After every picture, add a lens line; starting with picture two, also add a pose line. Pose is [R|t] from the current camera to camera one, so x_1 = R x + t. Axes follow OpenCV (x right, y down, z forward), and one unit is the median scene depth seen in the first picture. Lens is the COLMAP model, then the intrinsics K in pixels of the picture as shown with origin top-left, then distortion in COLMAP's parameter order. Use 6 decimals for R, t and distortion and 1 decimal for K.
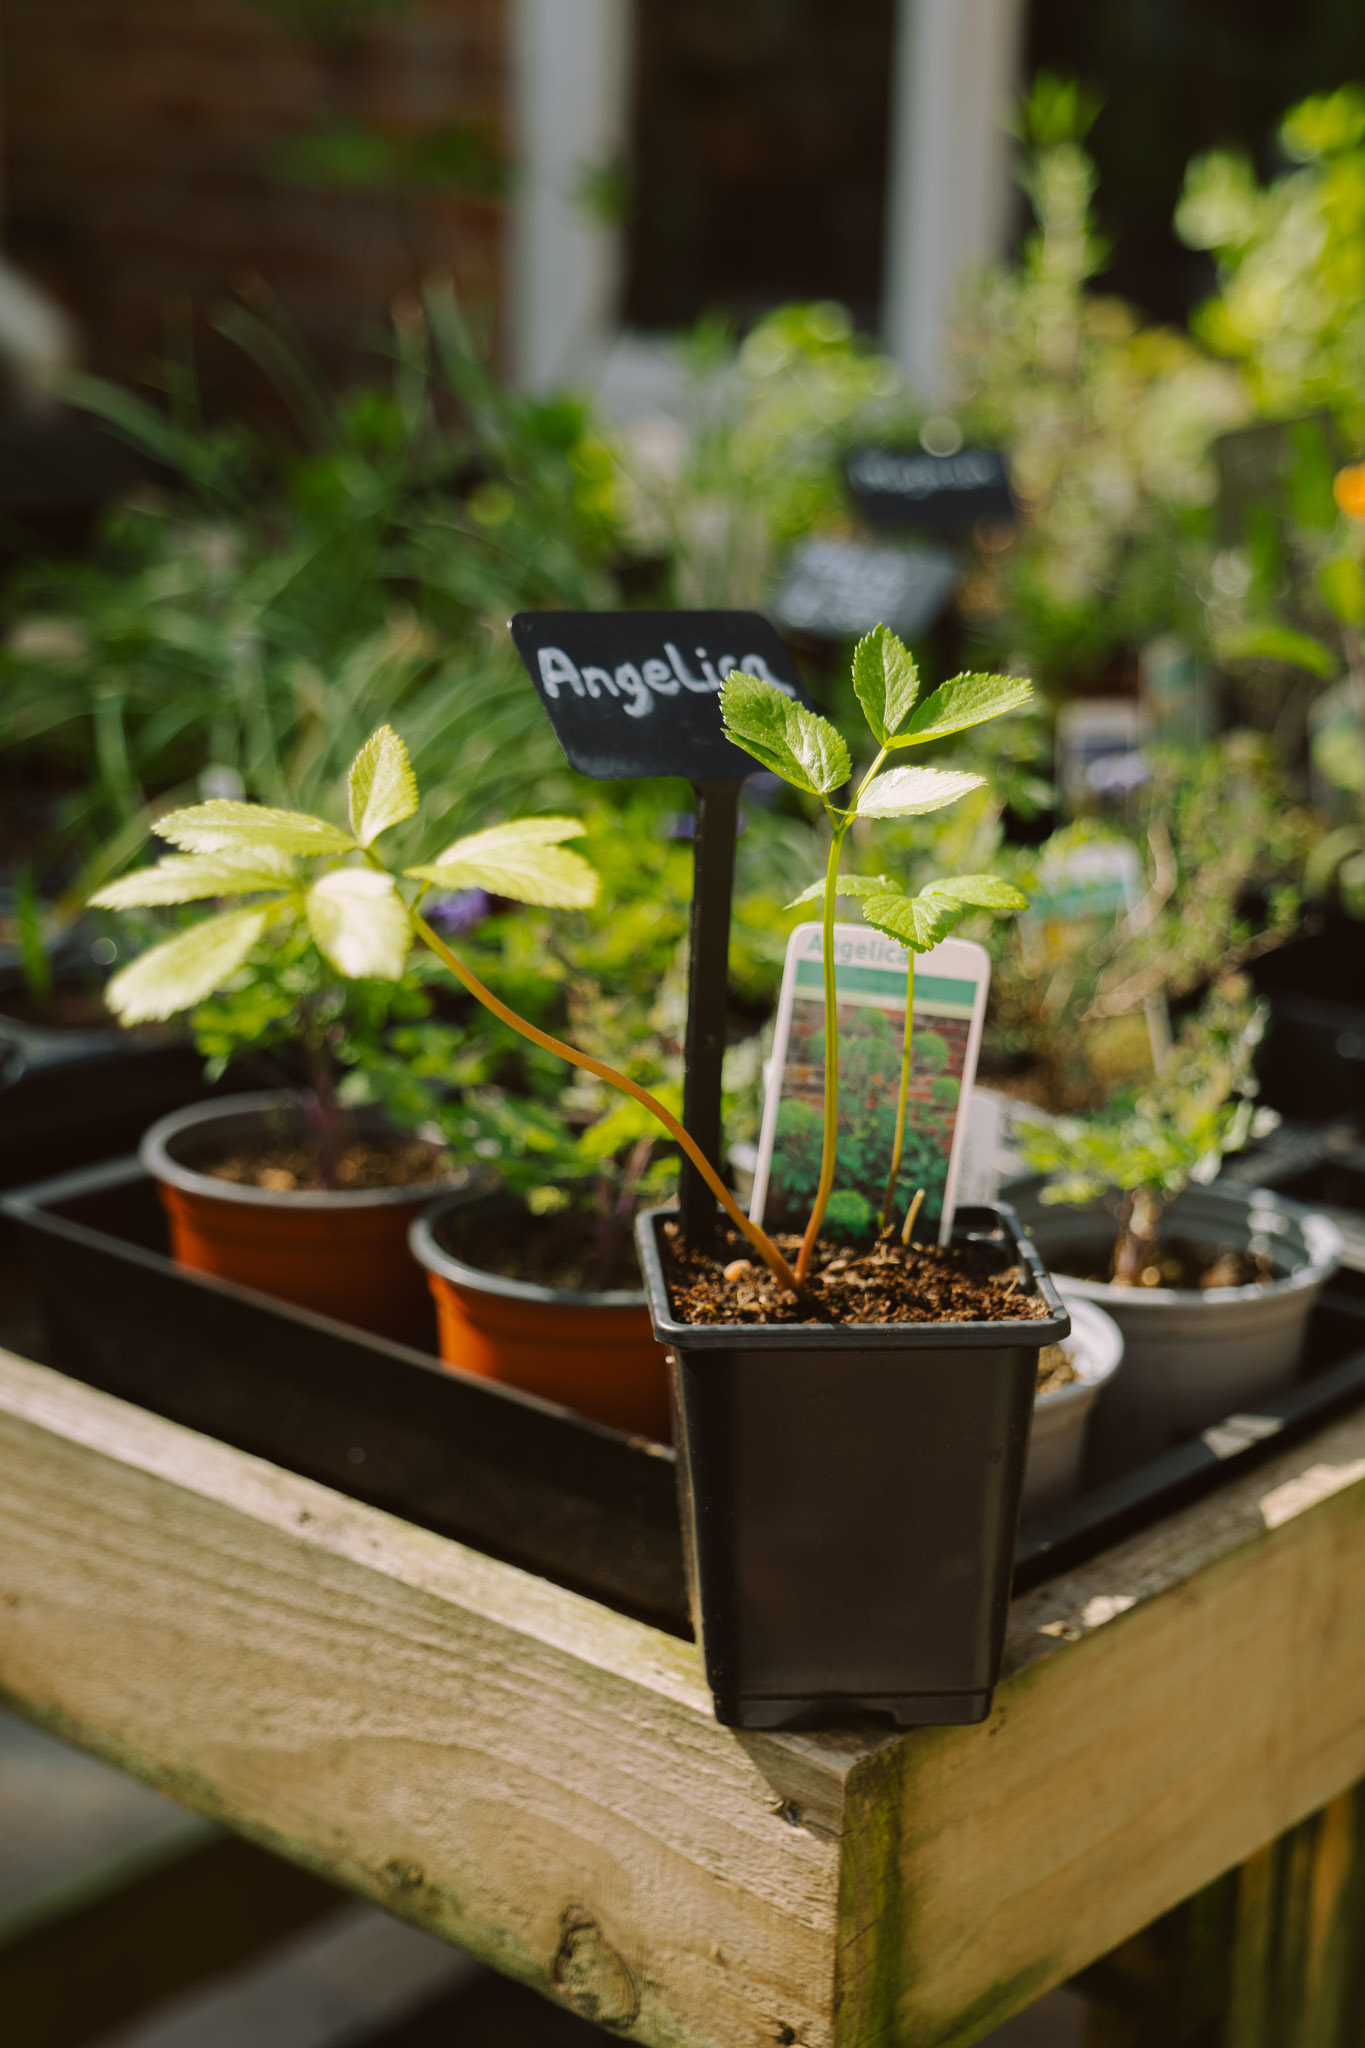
lens RADIAL K [[3489.0, 0, 688.2], [0, 3489.0, 1018.7], [0, 0, 1]] dist [-0.009096, 0.000000]
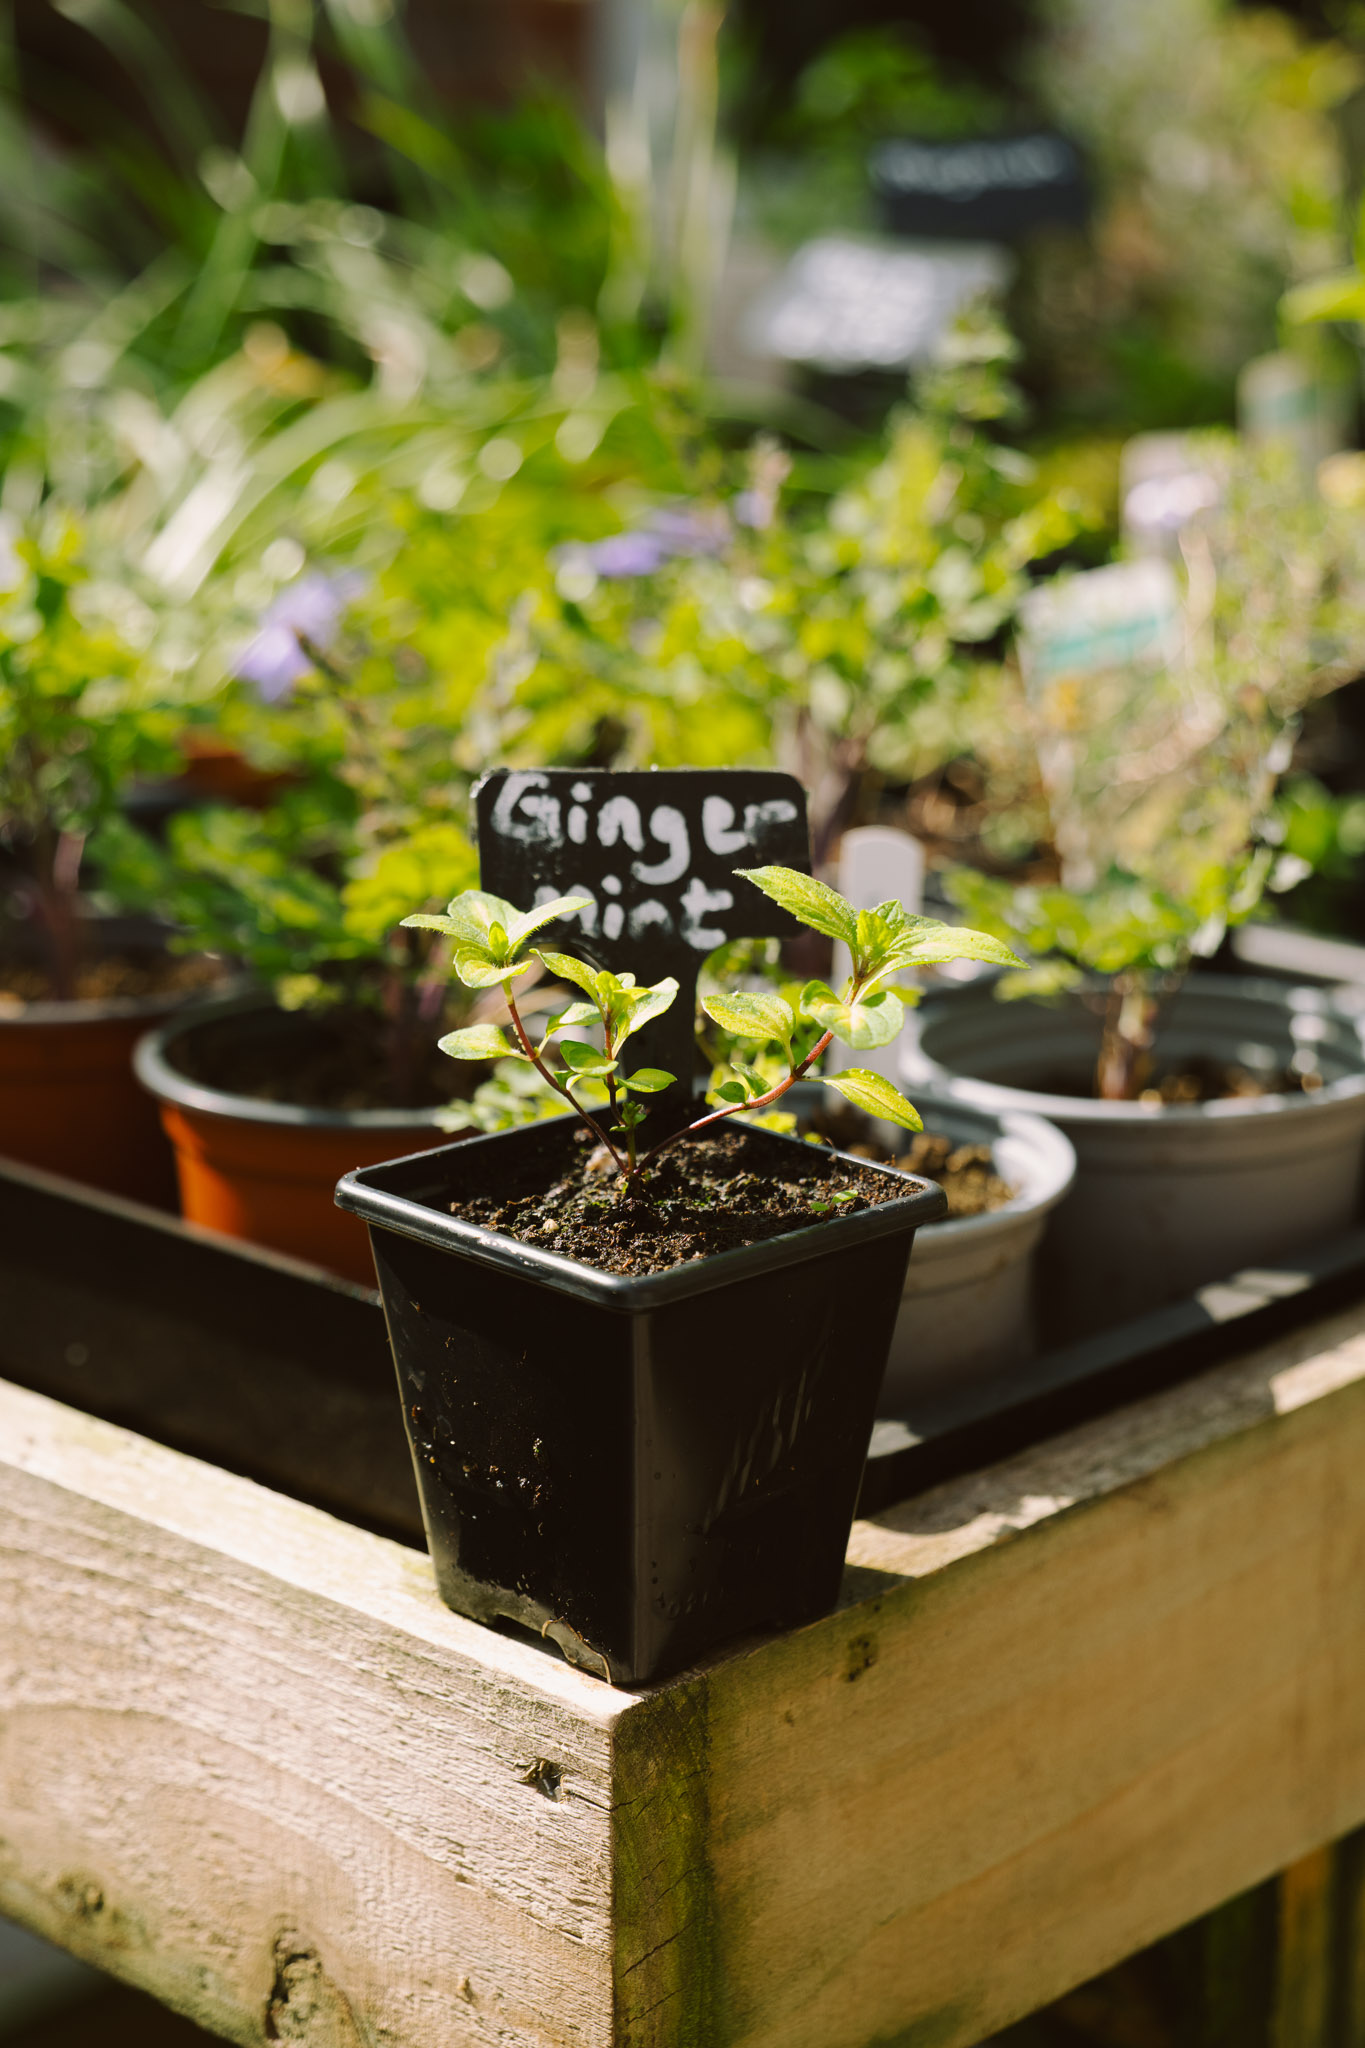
lens RADIAL K [[4161.5, 0, 672.7], [0, 4161.5, 1029.4], [0, 0, 1]] dist [0.005189, 0.000000]
pose [[0.998264, -0.014844, -0.056996, 0.095928], [0.014459, 0.999870, -0.007165, 0.074457], [0.057095, 0.006328, 0.998349, 0.142799]]
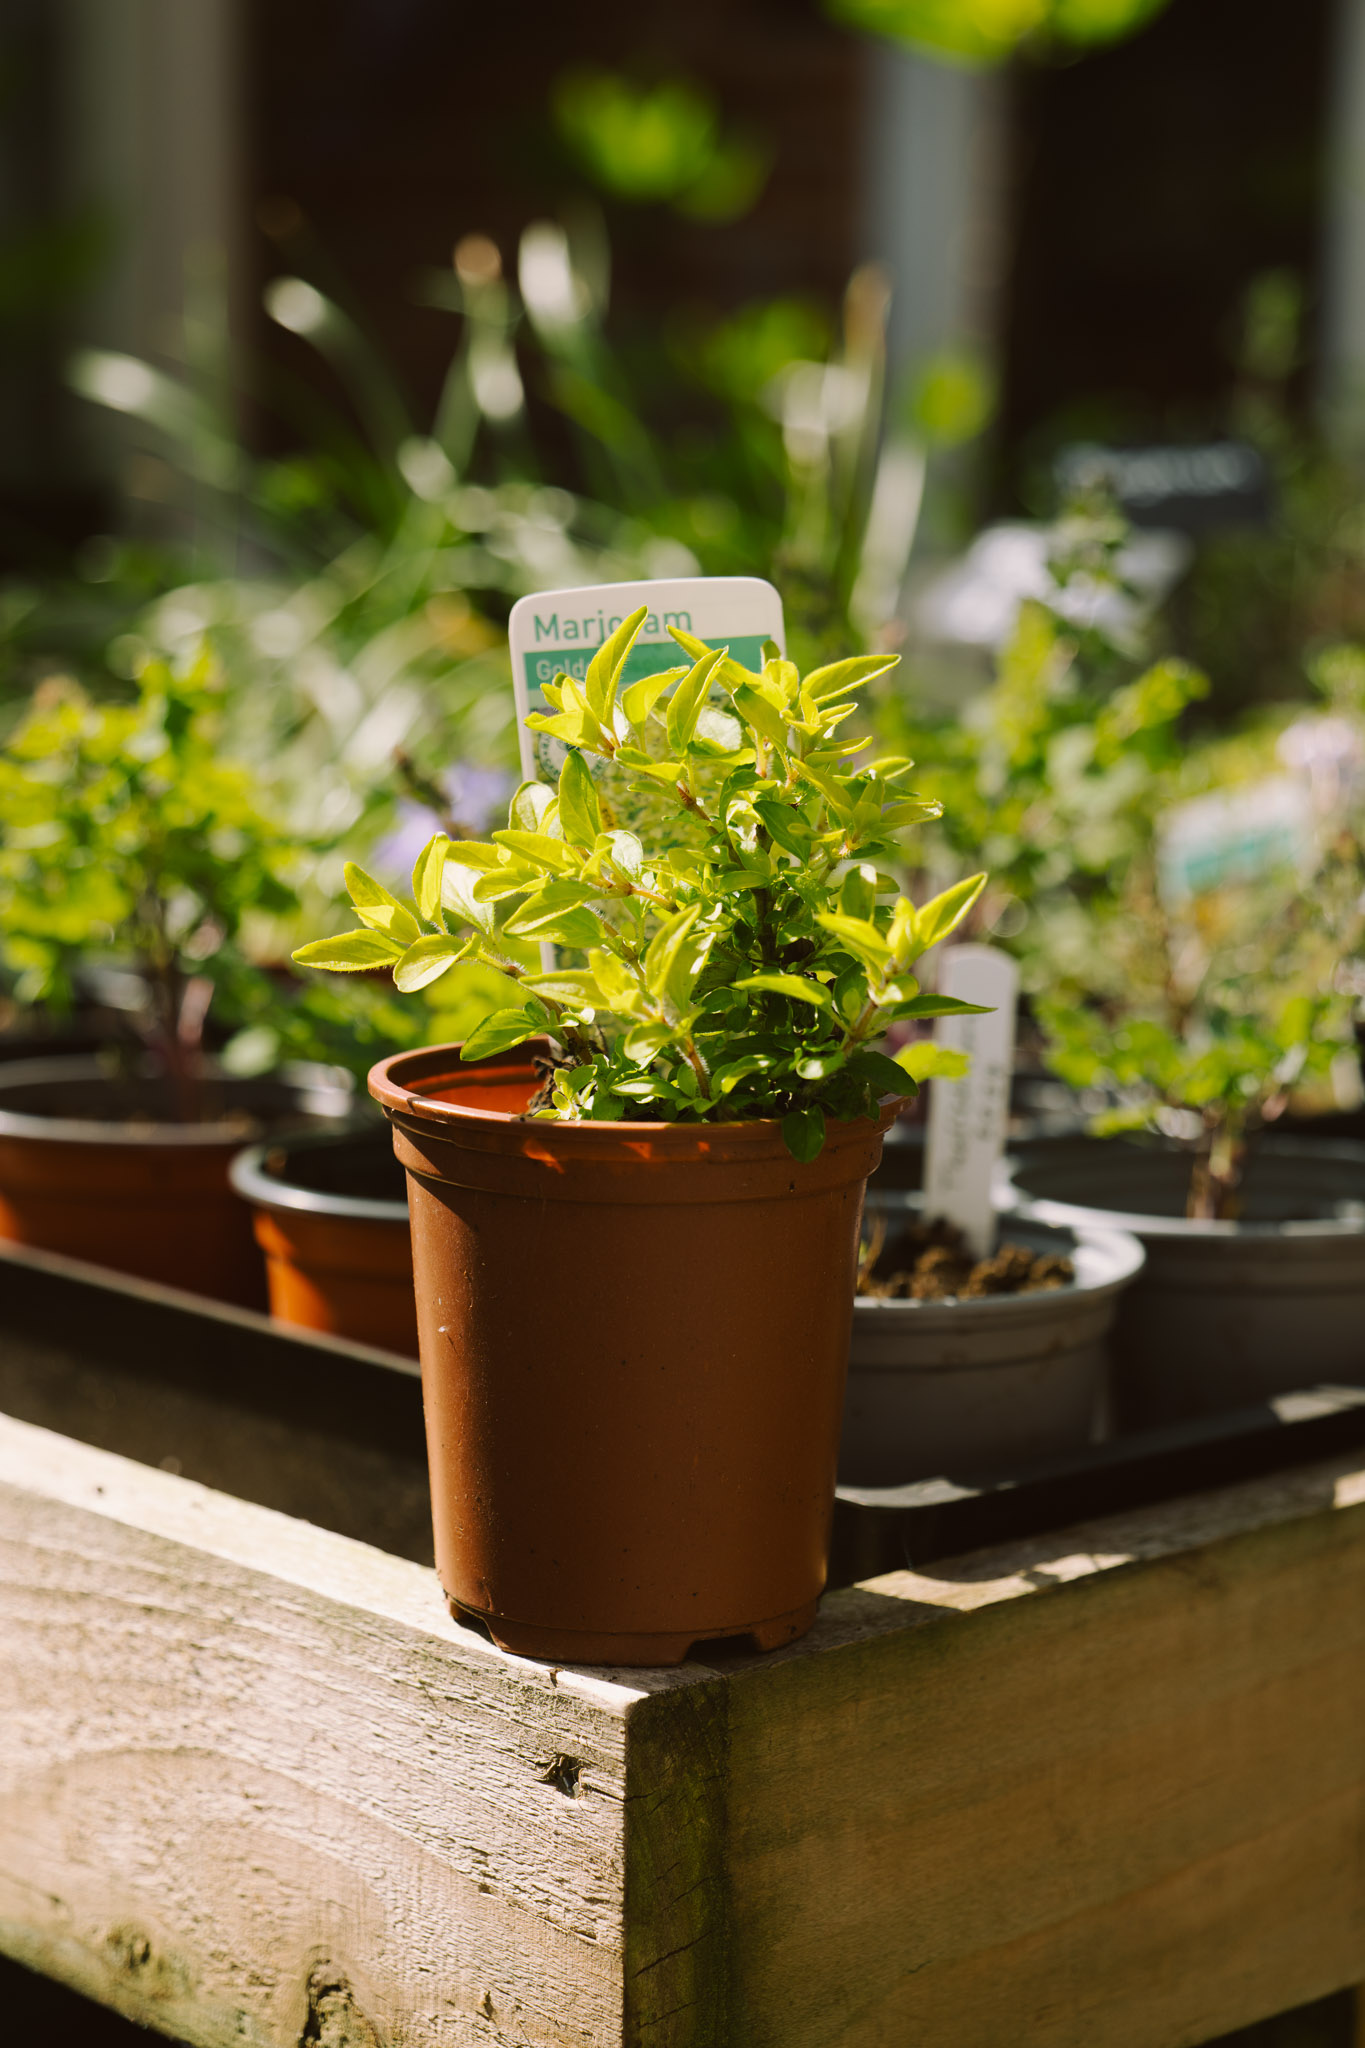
lens RADIAL K [[4292.7, 0, 675.8], [0, 4292.7, 1033.4], [0, 0, 1]] dist [0.009397, 0.000000]
pose [[0.992674, 0.002785, -0.120794, 0.143731], [-0.018286, 0.991681, -0.127412, 0.171636], [0.119434, 0.128687, 0.984467, 0.105098]]
